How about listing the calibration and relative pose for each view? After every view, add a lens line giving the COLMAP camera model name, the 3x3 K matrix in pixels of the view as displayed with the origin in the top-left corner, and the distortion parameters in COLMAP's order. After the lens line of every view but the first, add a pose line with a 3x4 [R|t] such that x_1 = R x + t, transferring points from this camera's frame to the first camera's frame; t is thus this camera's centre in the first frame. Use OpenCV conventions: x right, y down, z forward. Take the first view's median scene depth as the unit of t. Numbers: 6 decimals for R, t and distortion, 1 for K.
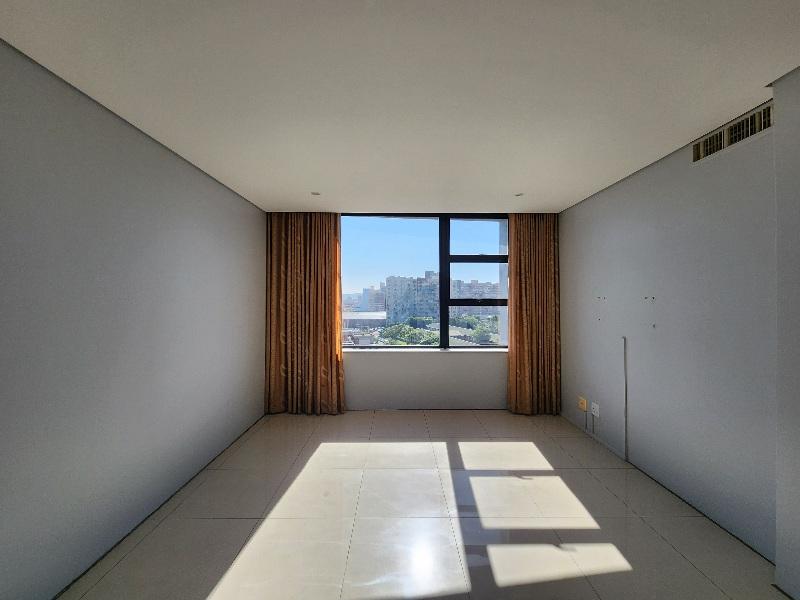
lens RADIAL K [[327.3, 0, 394.6], [0, 327.3, 297.4], [0, 0, 1]] dist [-0.000088, -0.002496]
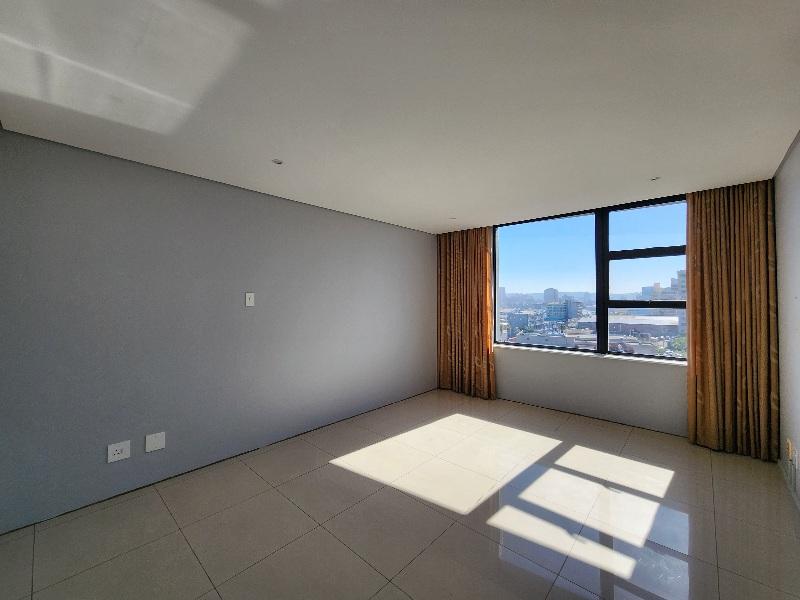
lens RADIAL K [[327.3, 0, 395.5], [0, 327.3, 298.1], [0, 0, 1]] dist [-0.000088, -0.002496]
pose [[0.732452, -0.006227, -0.680790, 0.377852], [0.005737, 0.999979, -0.002974, -0.001545], [0.680794, -0.001727, 0.732473, -0.075952]]
